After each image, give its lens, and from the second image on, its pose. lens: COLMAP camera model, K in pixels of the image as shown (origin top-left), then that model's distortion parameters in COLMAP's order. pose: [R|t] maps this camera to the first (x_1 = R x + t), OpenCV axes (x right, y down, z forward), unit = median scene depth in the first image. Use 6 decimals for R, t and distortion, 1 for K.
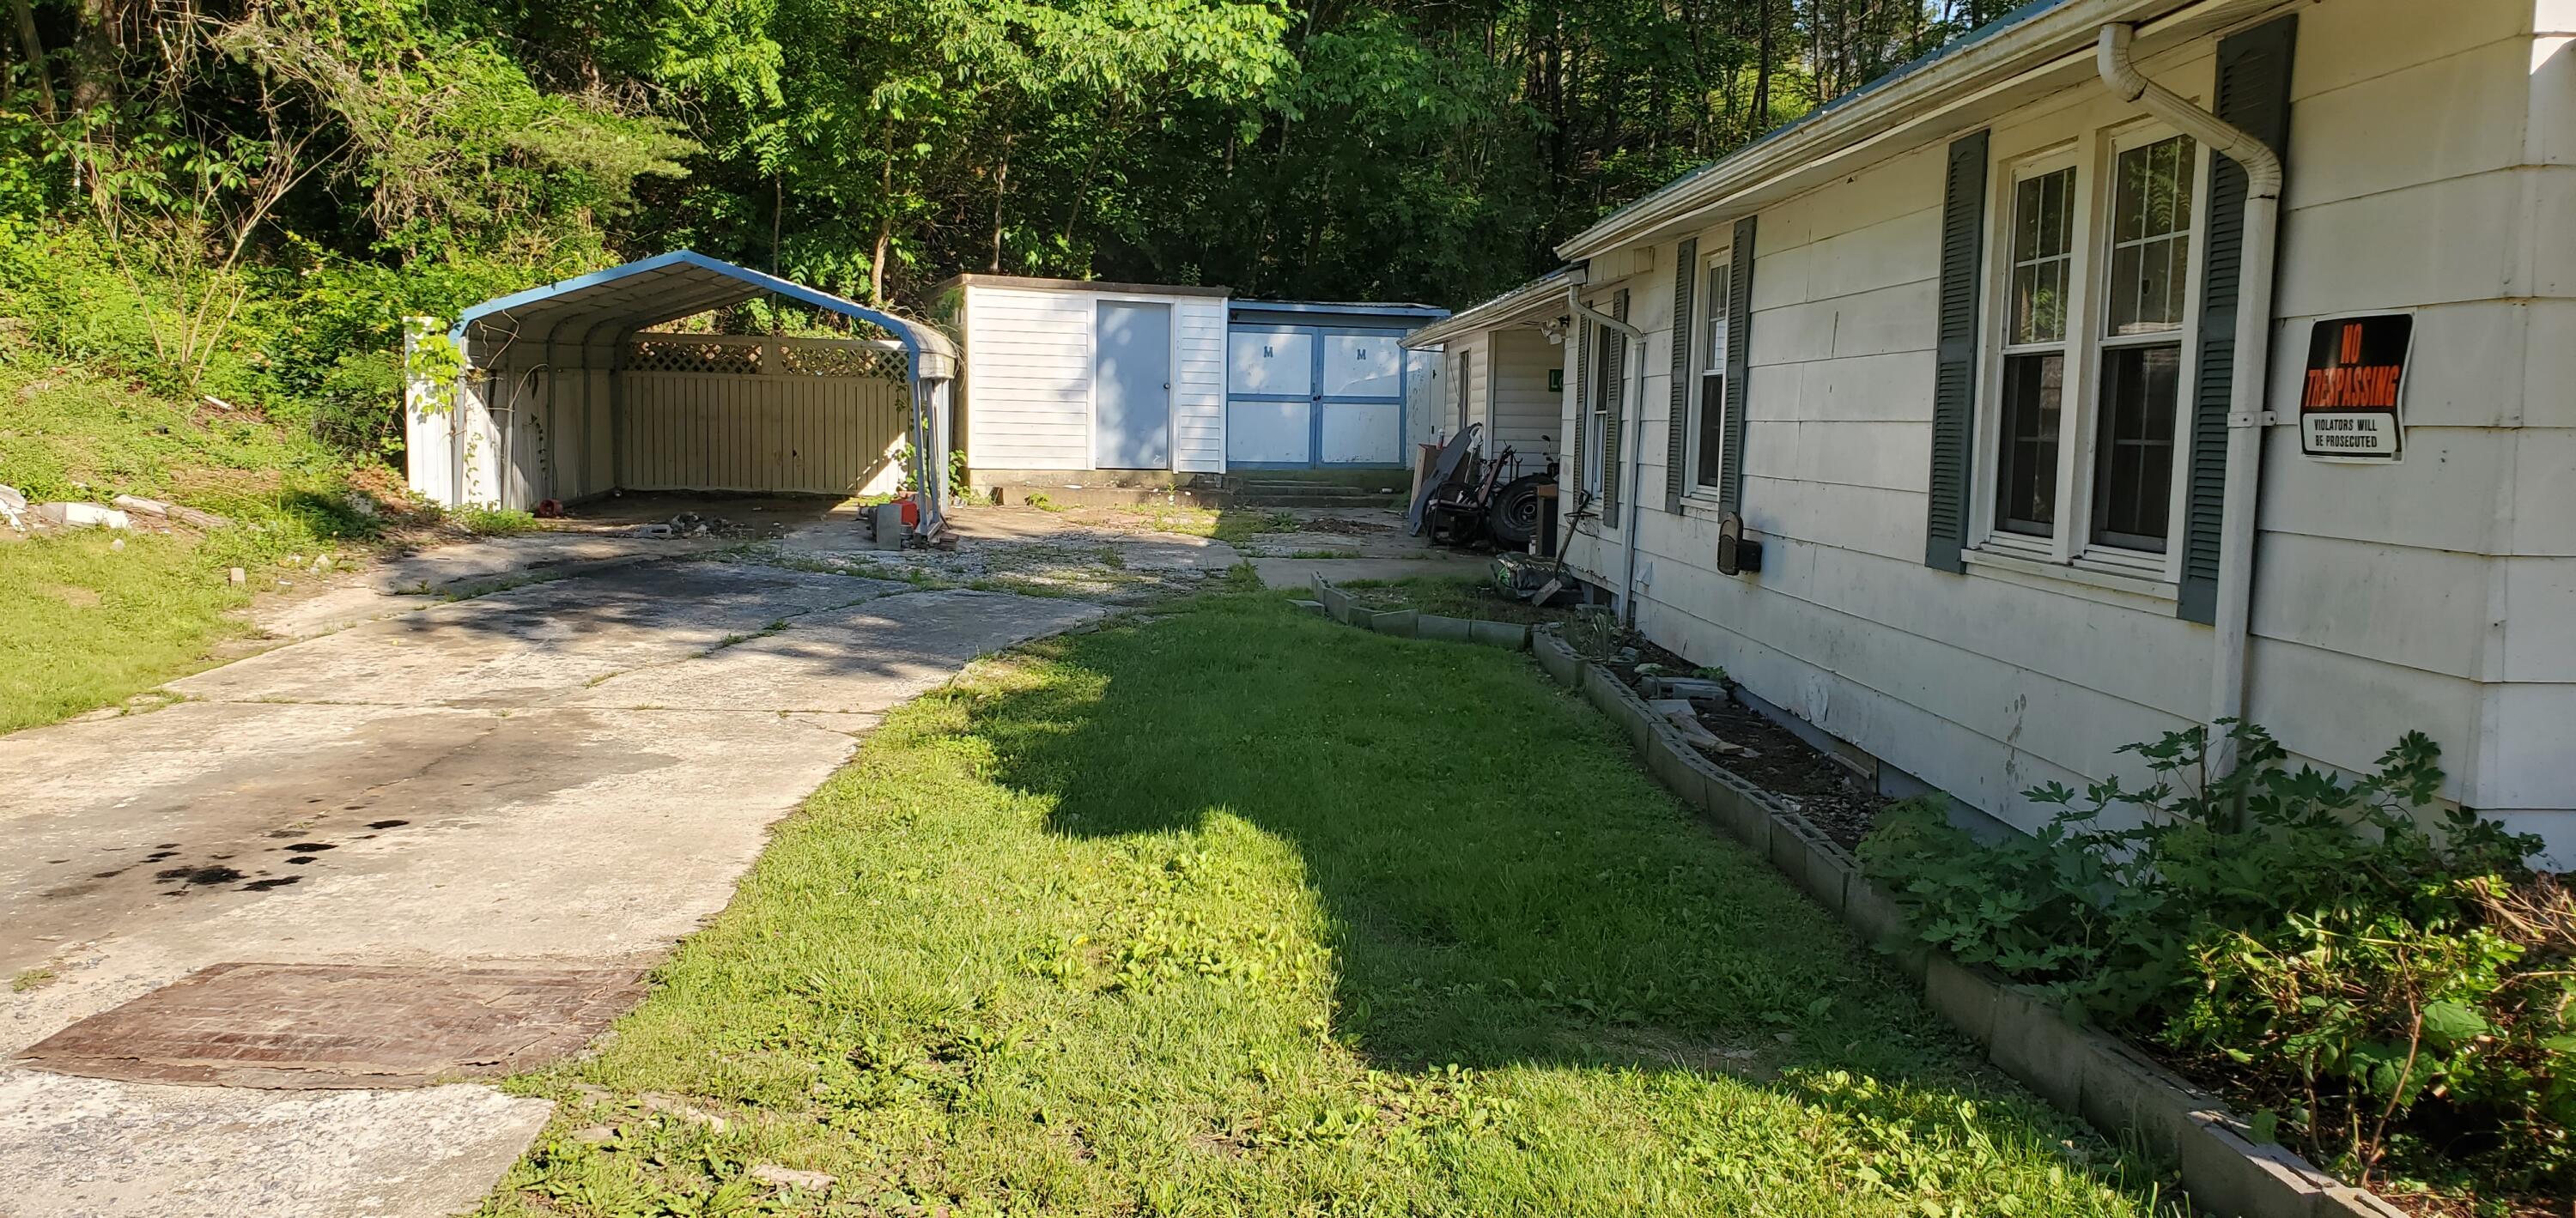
lens RADIAL K [[1971.6, 0, 1276.3], [0, 1971.6, 599.0], [0, 0, 1]] dist [-0.003860, 0.000444]
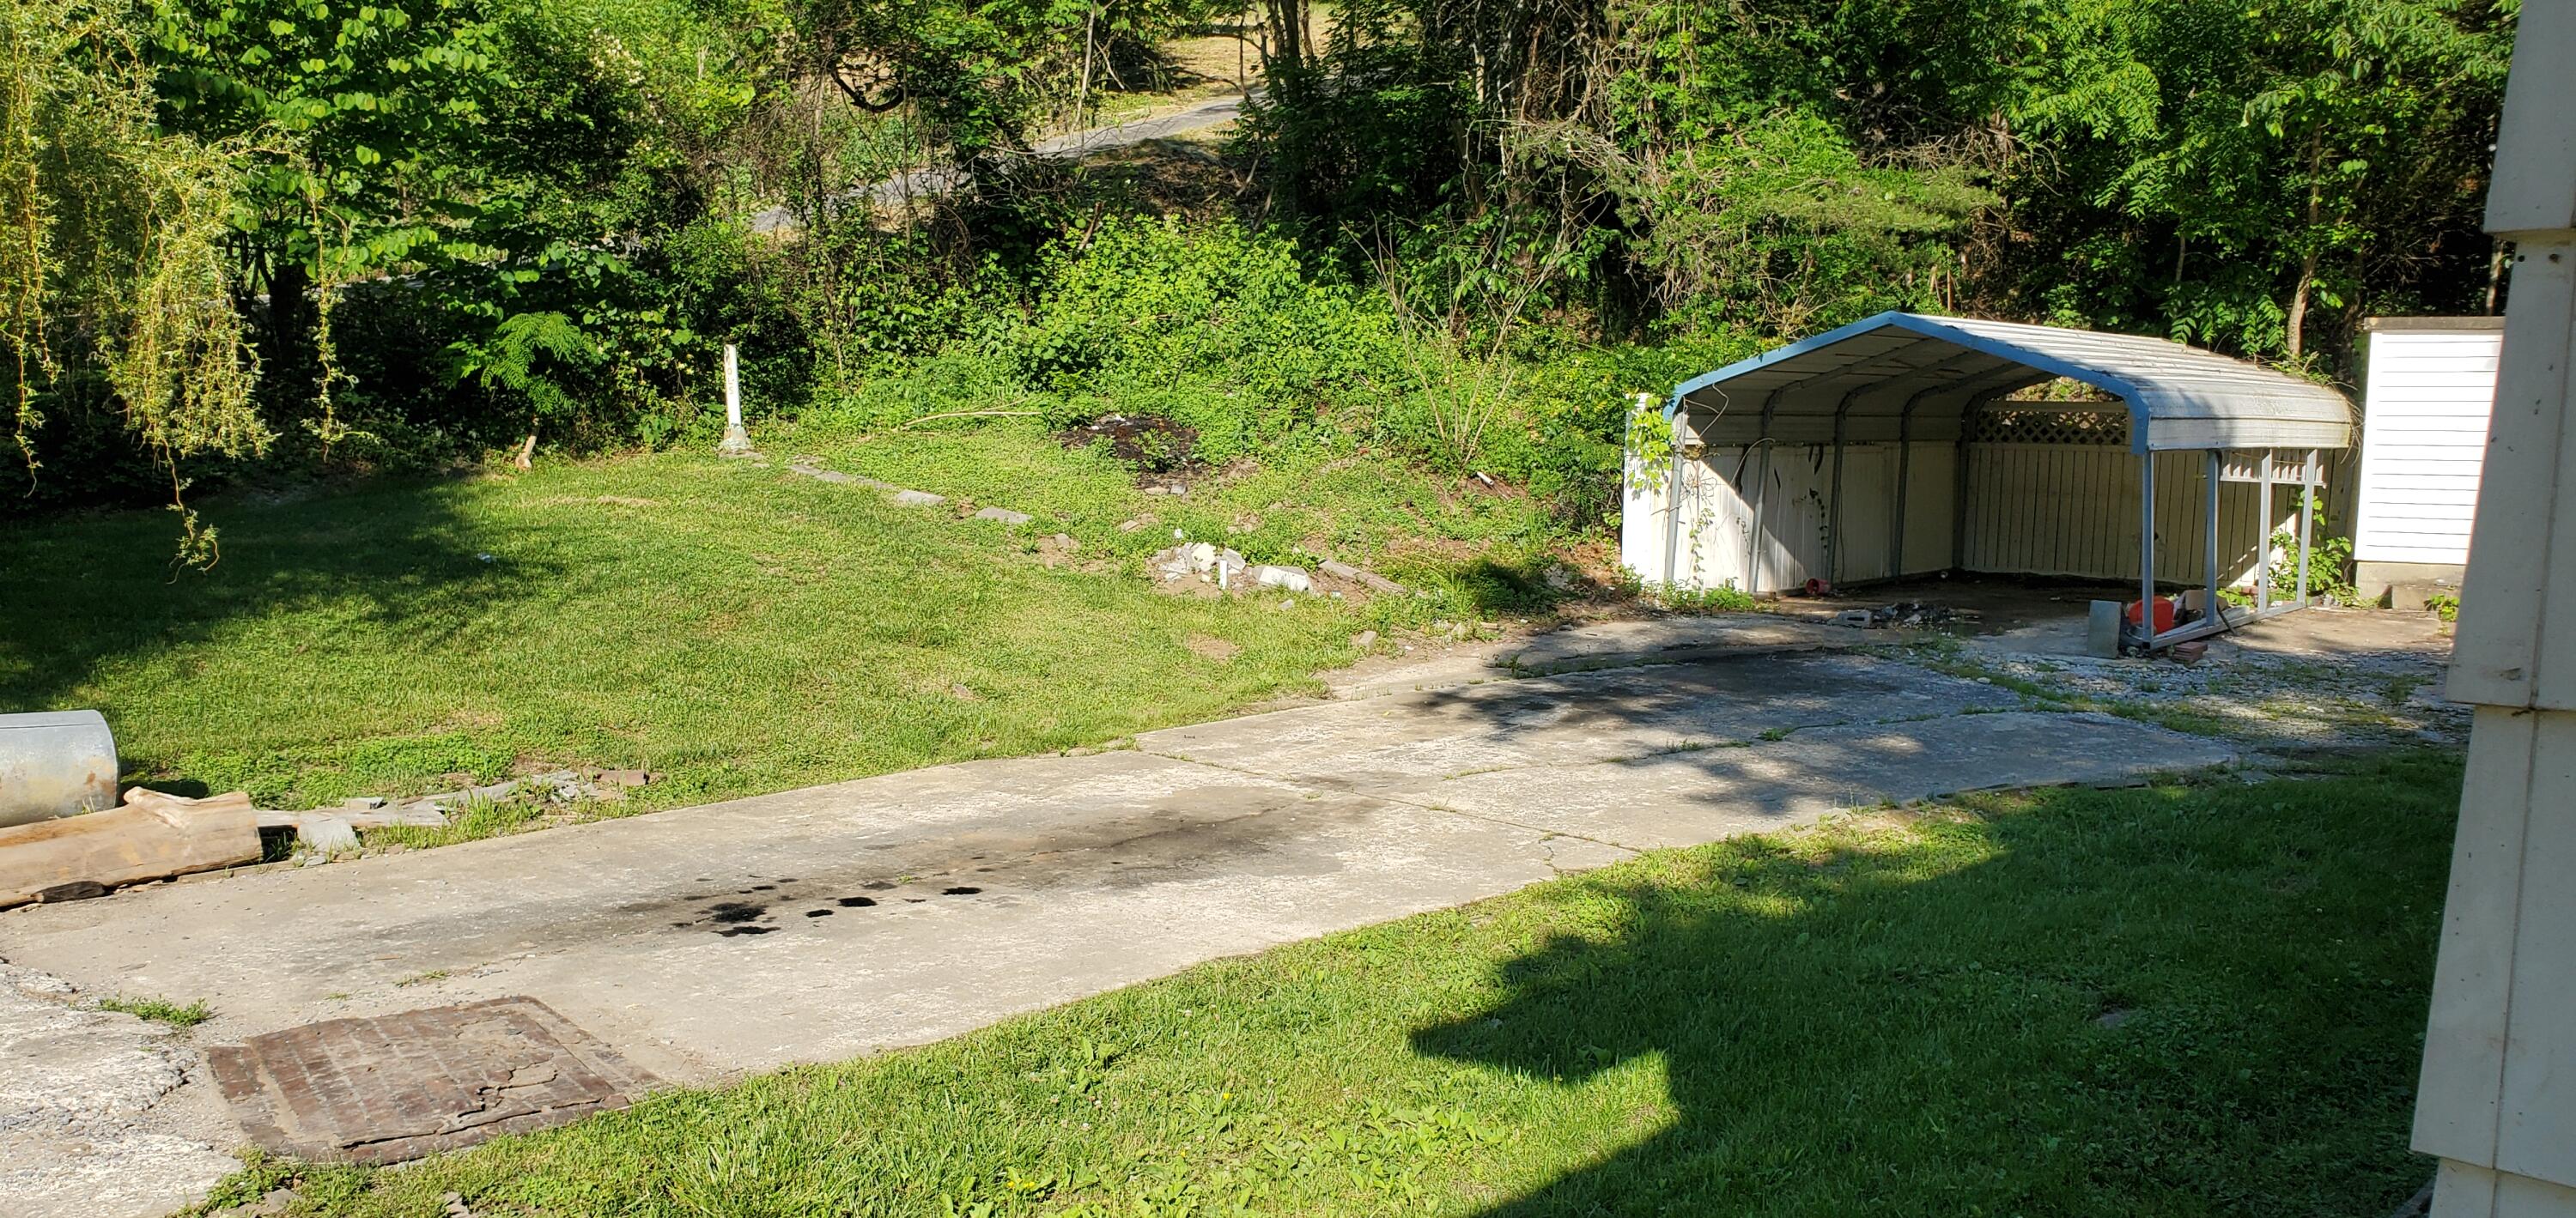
lens RADIAL K [[1971.6, 0, 1286.3], [0, 1971.6, 629.3], [0, 0, 1]] dist [-0.003860, 0.000444]
pose [[0.674647, 0.059770, -0.735717, 0.143081], [-0.074248, 0.997156, 0.012925, -0.016987], [0.734397, 0.045906, 0.677166, 0.144281]]
